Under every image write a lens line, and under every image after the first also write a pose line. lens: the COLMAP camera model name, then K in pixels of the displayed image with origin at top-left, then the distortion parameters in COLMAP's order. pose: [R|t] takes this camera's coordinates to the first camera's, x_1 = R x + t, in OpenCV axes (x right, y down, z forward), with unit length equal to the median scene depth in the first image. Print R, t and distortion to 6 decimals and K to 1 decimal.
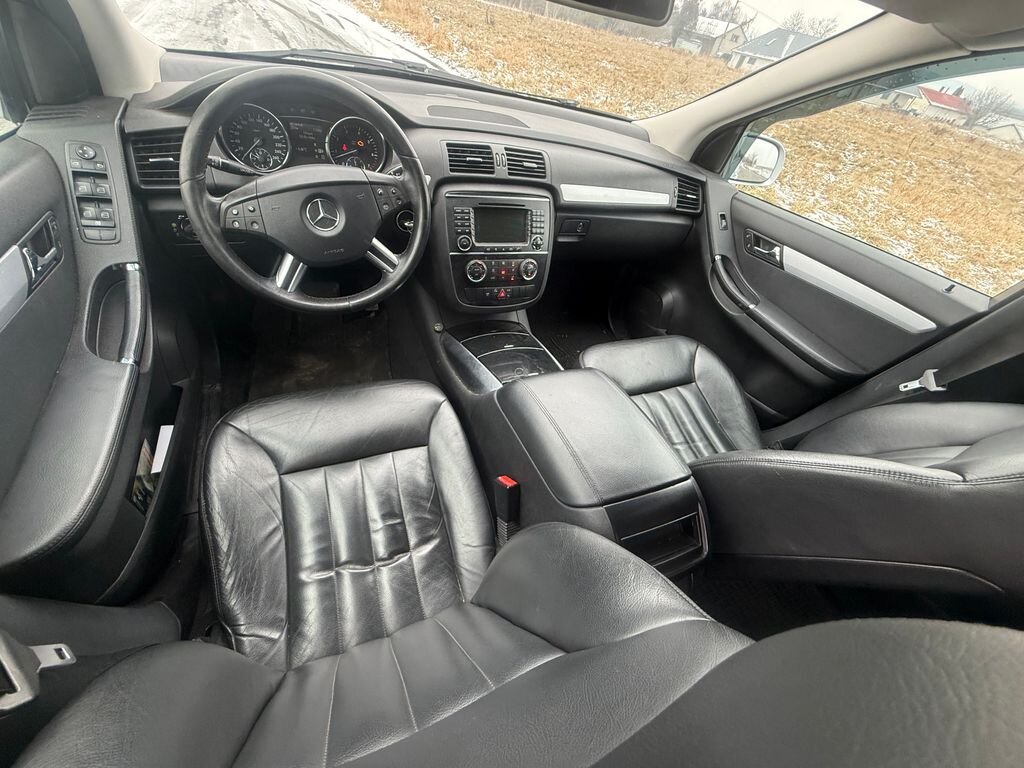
lens RADIAL K [[410.0, 0, 506.1], [0, 410.0, 382.0], [0, 0, 1]] dist [0.000183, 0.000491]
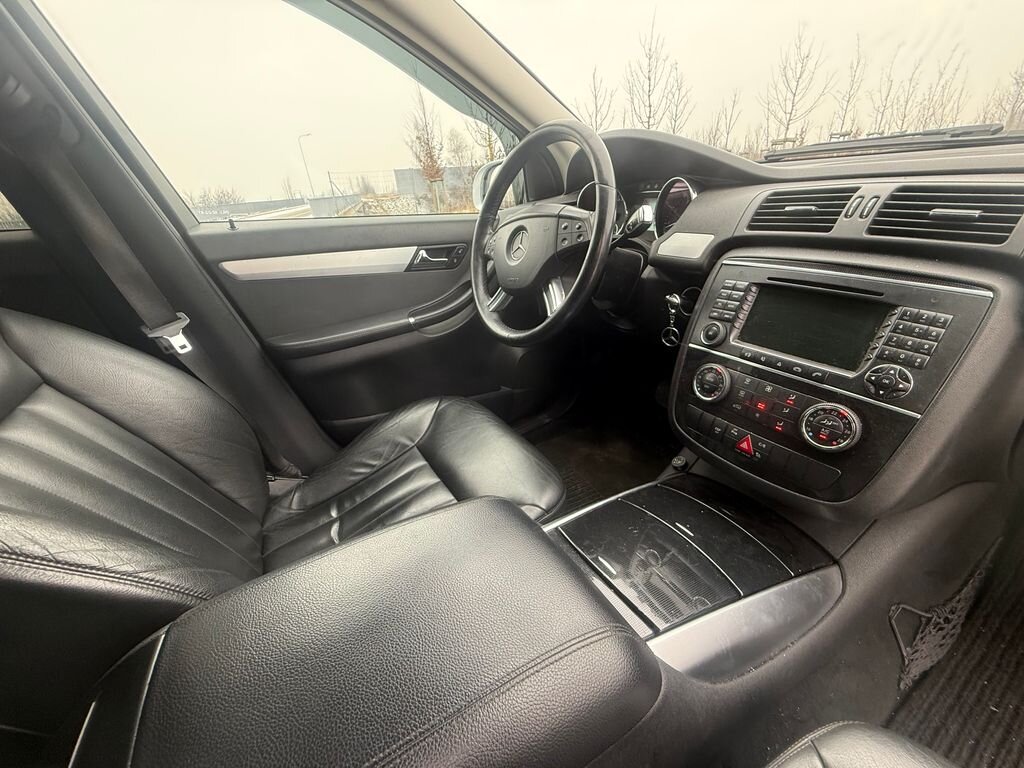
lens RADIAL K [[410.0, 0, 506.1], [0, 410.0, 382.0], [0, 0, 1]] dist [0.000183, 0.000491]
pose [[0.135588, 0.250645, -0.958537, 0.442870], [-0.600773, 0.790114, 0.121623, -0.169458], [0.787838, 0.559372, 0.257711, 0.629993]]
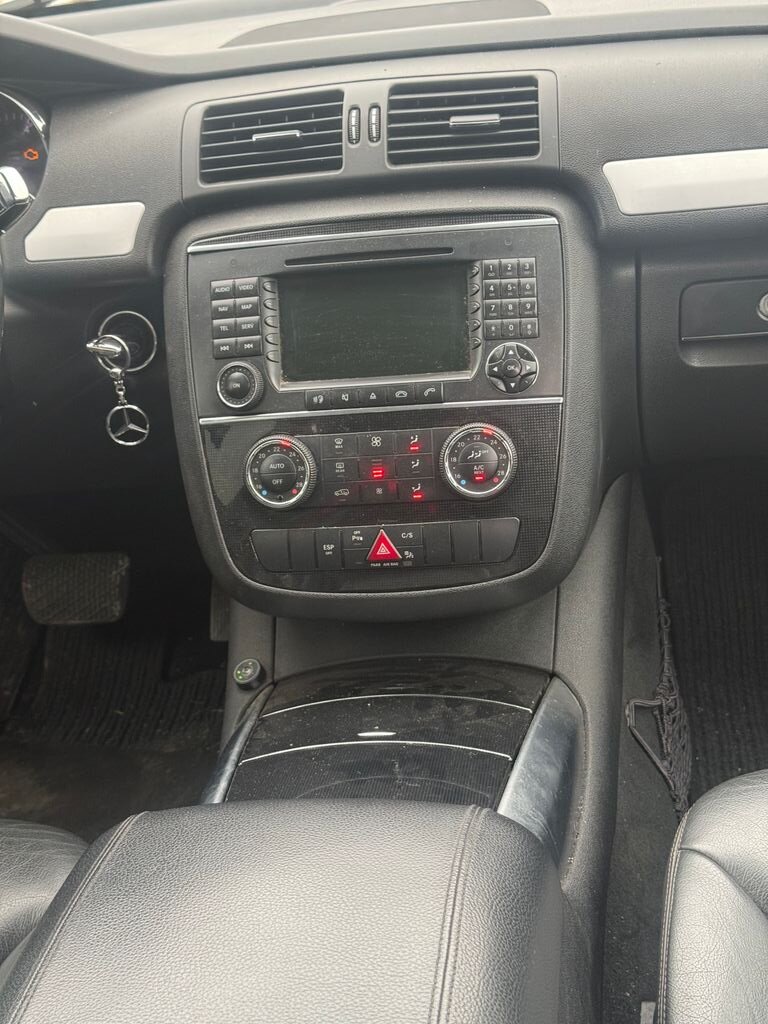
lens RADIAL K [[1435.2, 0, 384.0], [0, 1435.2, 512.0], [0, 0, 1]] dist [0.151745, -0.033095]
pose [[0.829488, -0.045792, -0.556644, 0.575805], [-0.135266, 0.950493, -0.279760, 0.040234], [0.541897, 0.307352, 0.782229, 0.233807]]
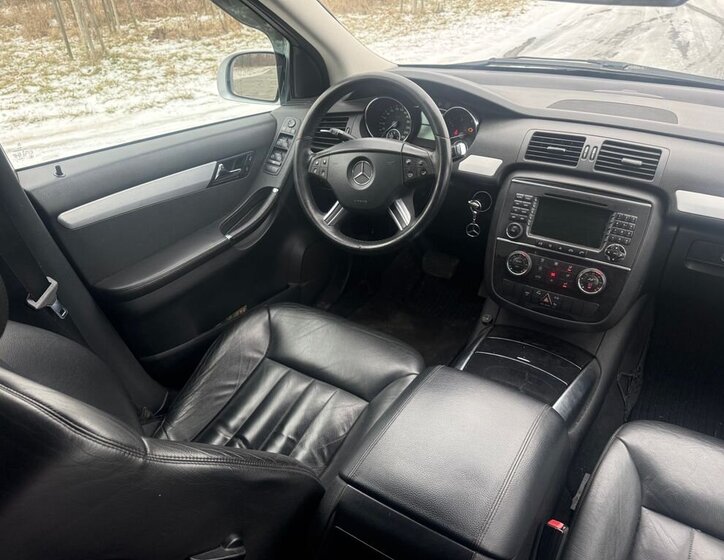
lens RADIAL K [[534.3, 0, 362.0], [0, 534.3, 280.0], [0, 0, 1]] dist [0.050542, -0.067317]
pose [[0.570060, 0.253403, -0.781549, 0.642850], [-0.467694, 0.882171, -0.055107, -0.019730], [0.675495, 0.396940, 0.621406, 0.079994]]
